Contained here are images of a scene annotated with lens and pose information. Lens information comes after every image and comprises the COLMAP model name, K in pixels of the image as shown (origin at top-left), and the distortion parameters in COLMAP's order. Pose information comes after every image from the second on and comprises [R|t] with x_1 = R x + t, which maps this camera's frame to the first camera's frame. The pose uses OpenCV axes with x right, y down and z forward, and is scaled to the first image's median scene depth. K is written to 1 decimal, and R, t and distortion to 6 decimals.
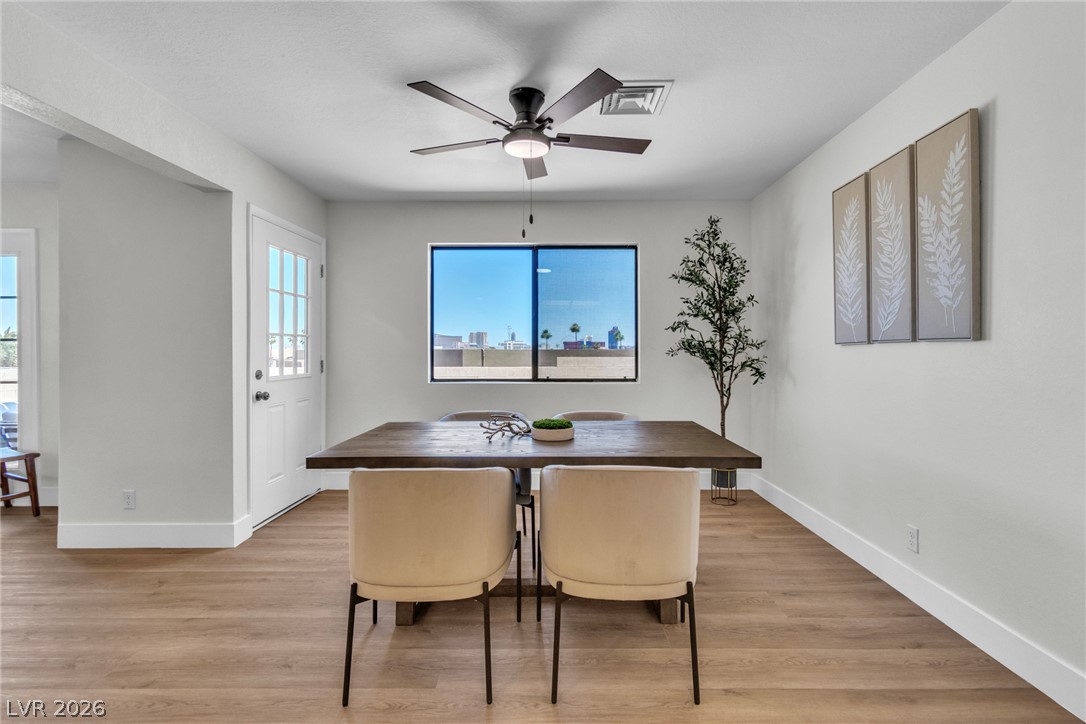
lens RADIAL K [[498.5, 0, 547.7], [0, 498.5, 349.7], [0, 0, 1]] dist [0.003326, 0.000004]
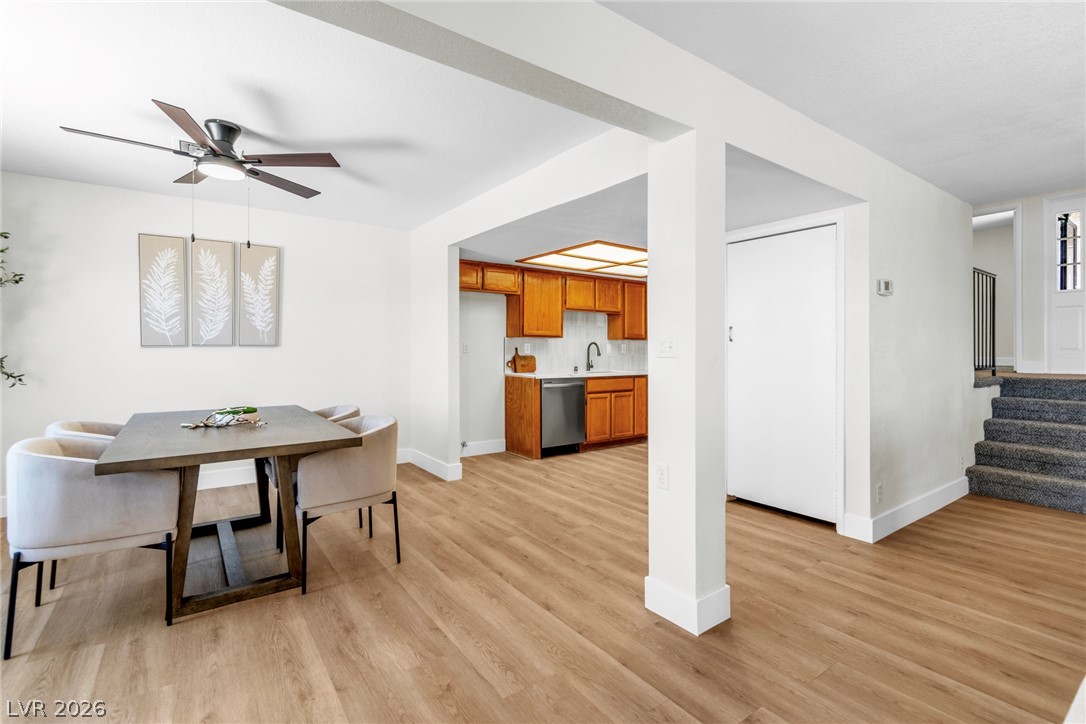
lens RADIAL K [[498.5, 0, 547.7], [0, 498.5, 349.7], [0, 0, 1]] dist [0.003326, 0.000004]
pose [[-0.591173, 0.000913, 0.806544, -1.125333], [-0.002732, 0.999991, -0.003134, -0.000585], [-0.806540, -0.004056, -0.591165, 0.872072]]
